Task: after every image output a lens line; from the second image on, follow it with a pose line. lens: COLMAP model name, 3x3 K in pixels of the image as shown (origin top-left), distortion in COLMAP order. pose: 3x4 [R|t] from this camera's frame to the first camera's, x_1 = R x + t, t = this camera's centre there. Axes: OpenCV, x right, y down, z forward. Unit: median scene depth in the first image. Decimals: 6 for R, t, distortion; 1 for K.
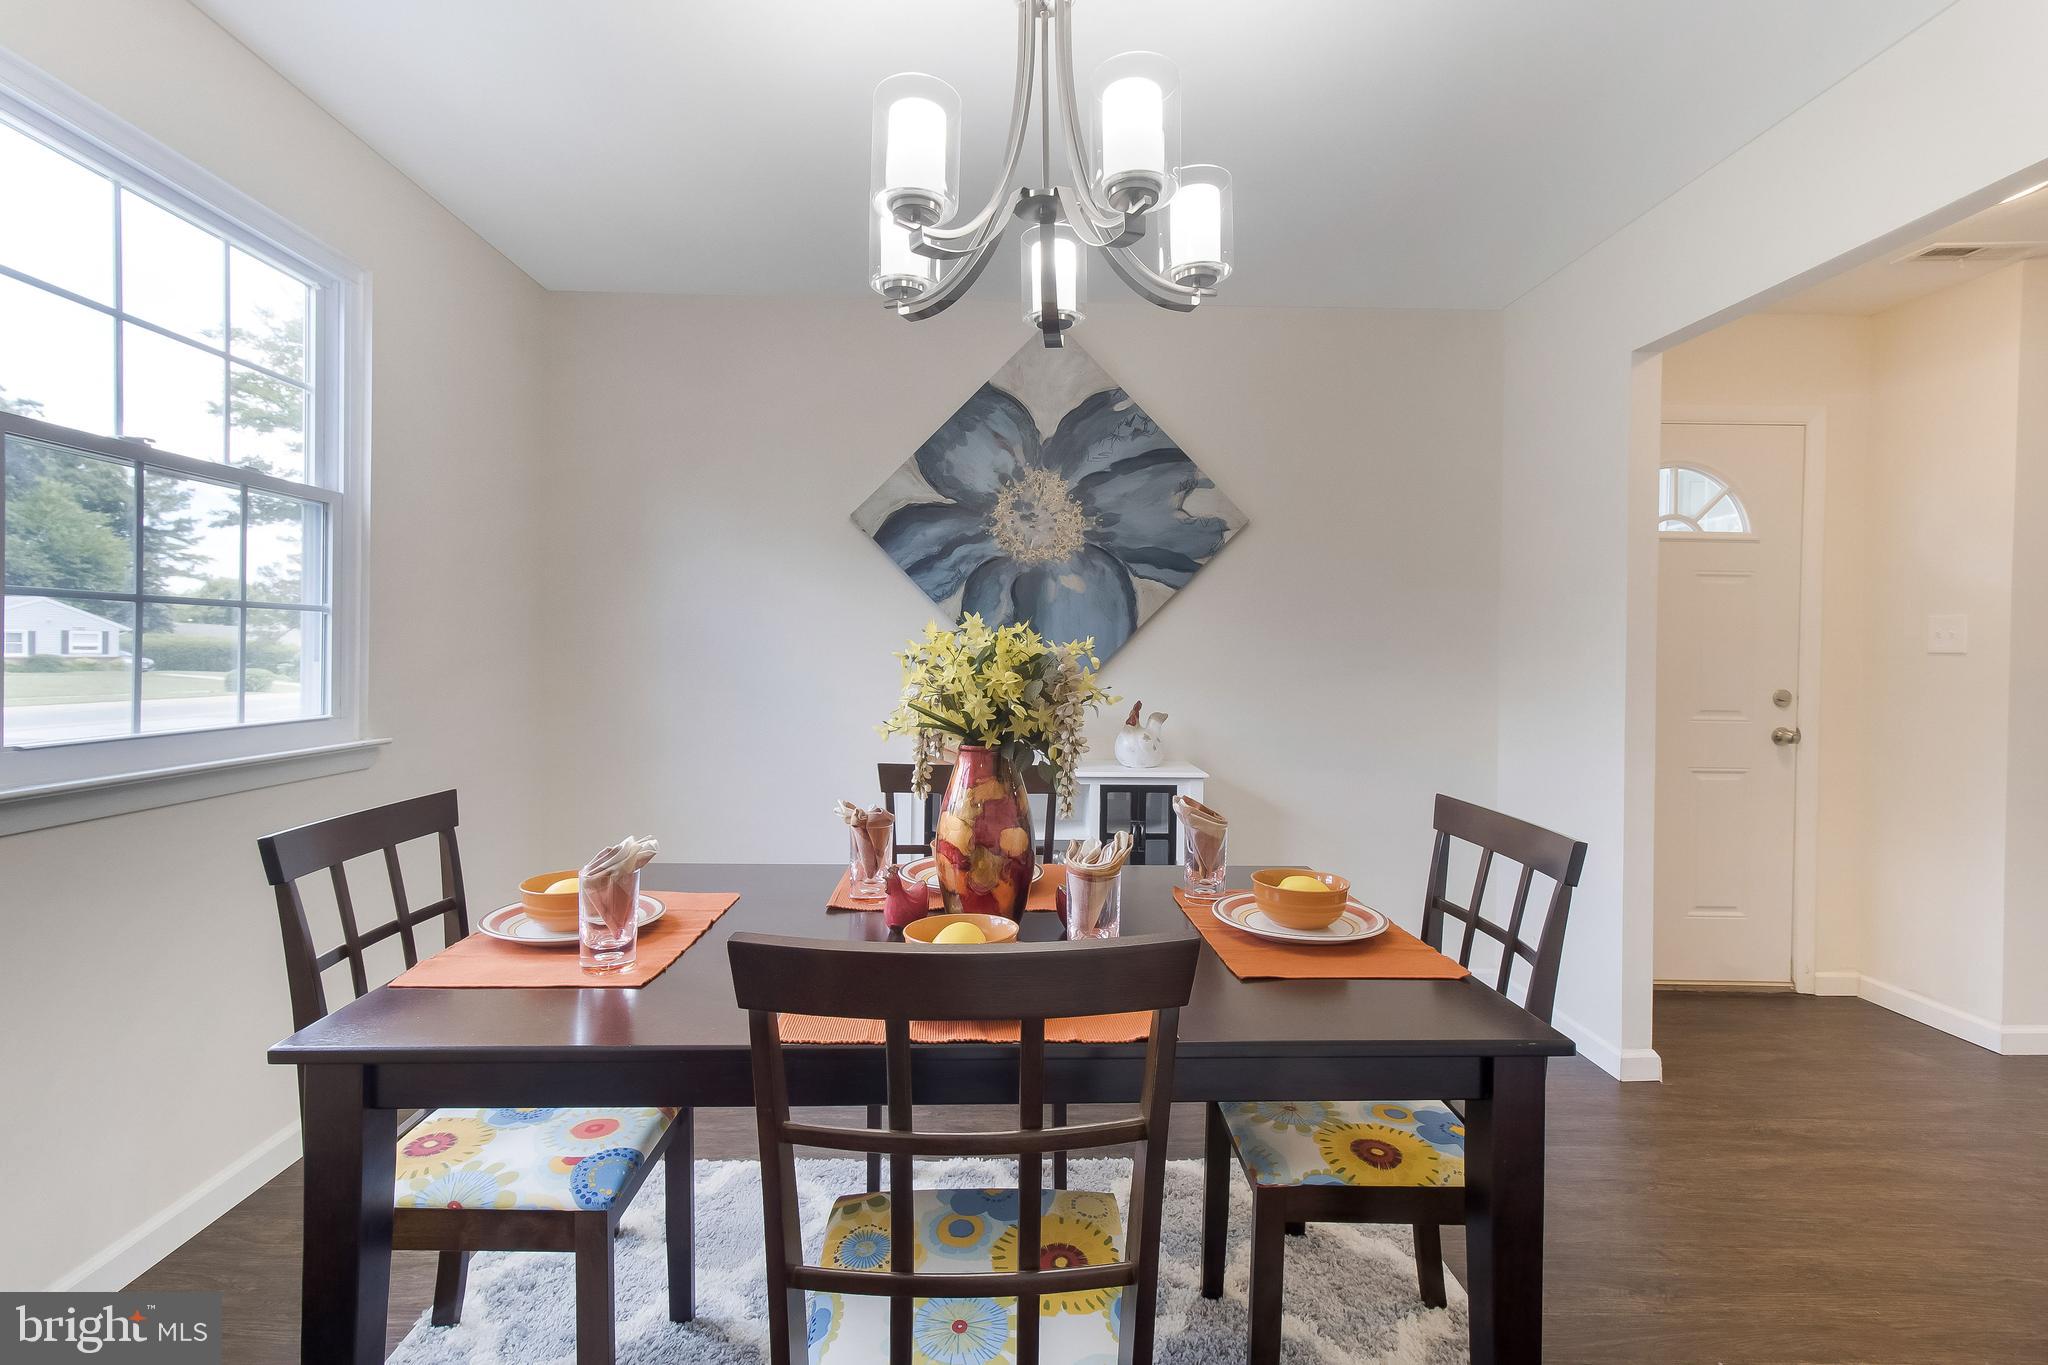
lens RADIAL K [[936.8, 0, 1018.0], [0, 936.8, 660.9], [0, 0, 1]] dist [0.012421, -0.000408]
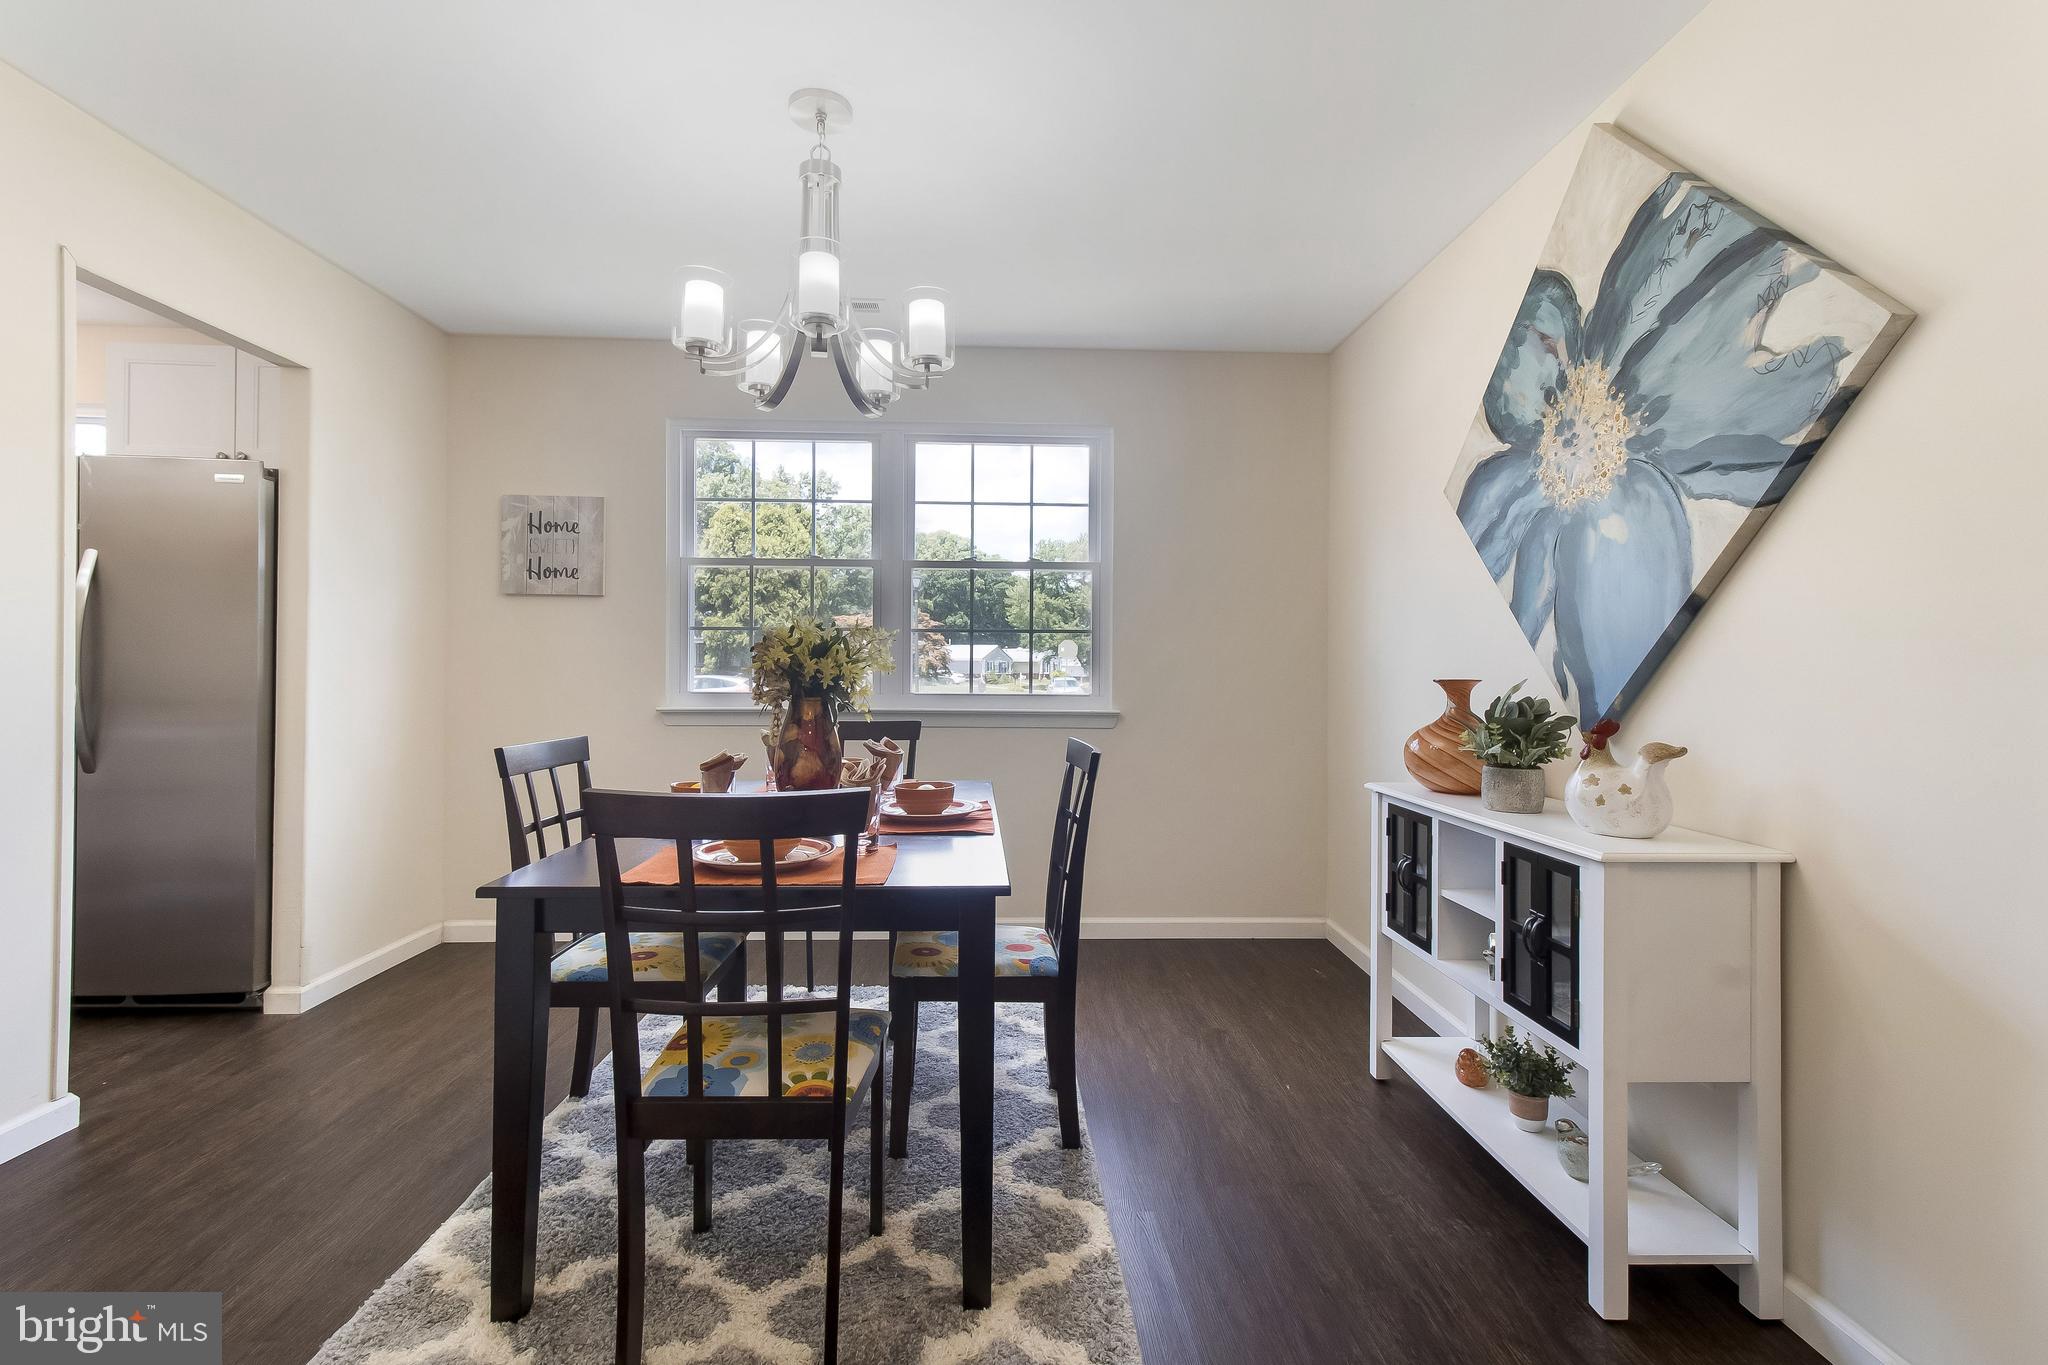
lens RADIAL K [[936.8, 0, 1018.0], [0, 936.8, 660.9], [0, 0, 1]] dist [0.012421, -0.000408]
pose [[0.007950, -0.019877, -0.999771, 0.676462], [-0.017961, 0.999638, -0.020017, 0.024140], [0.999807, 0.018116, 0.007590, 0.602851]]
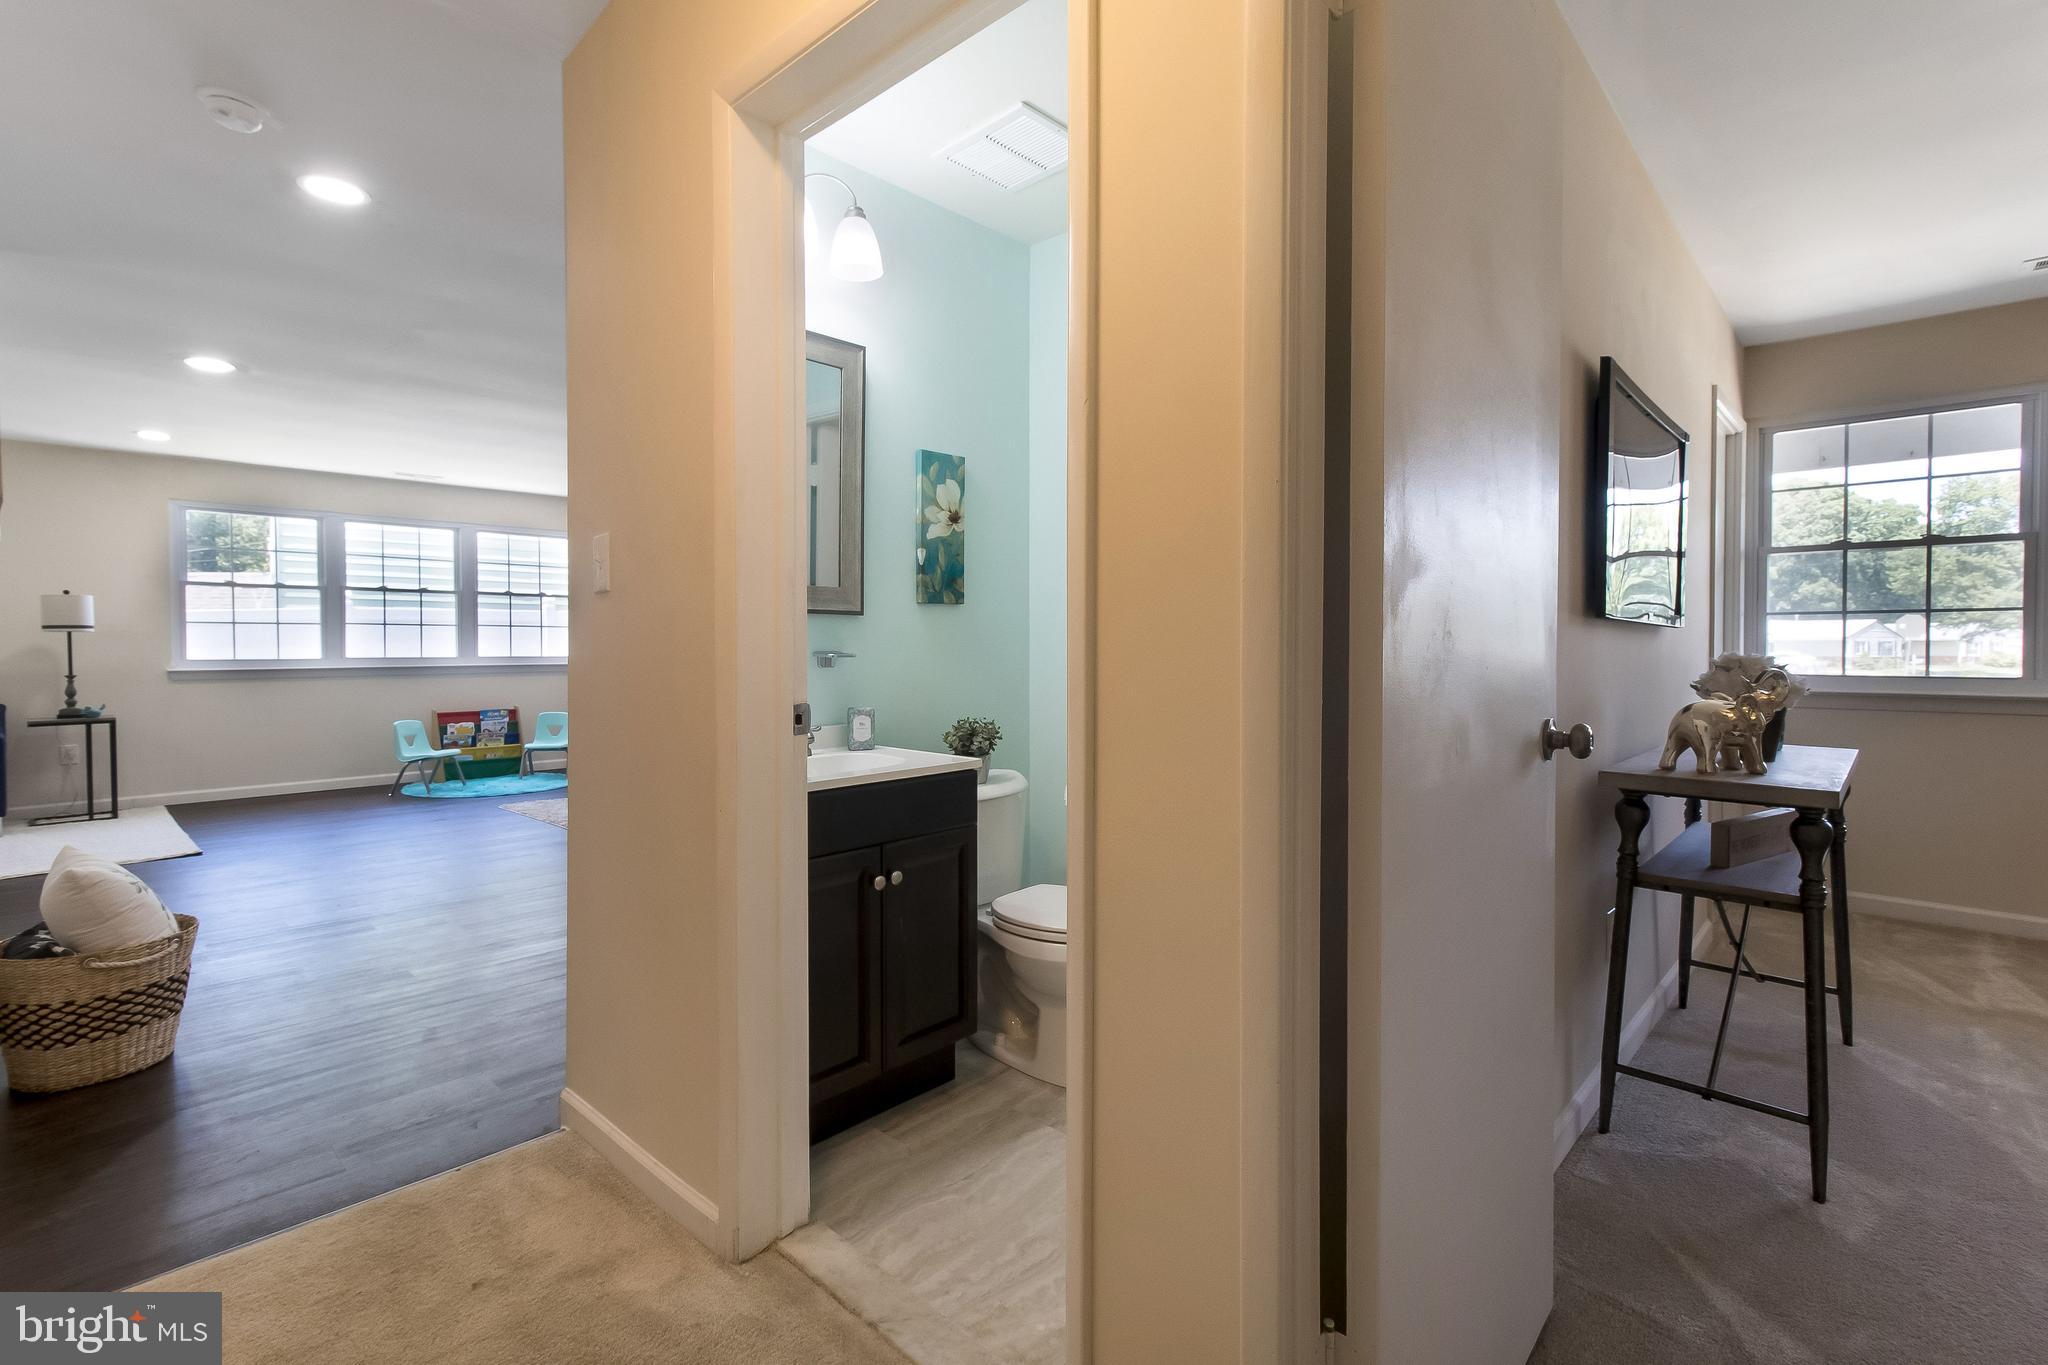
lens RADIAL K [[937.4, 0, 1016.1], [0, 937.4, 664.0], [0, 0, 1]] dist [0.003348, 0.006641]
pose [[-0.706425, -0.001051, -0.707787, 2.579000], [-0.017530, 0.999718, 0.016012, 0.038080], [0.707570, 0.023719, -0.706245, 1.652220]]
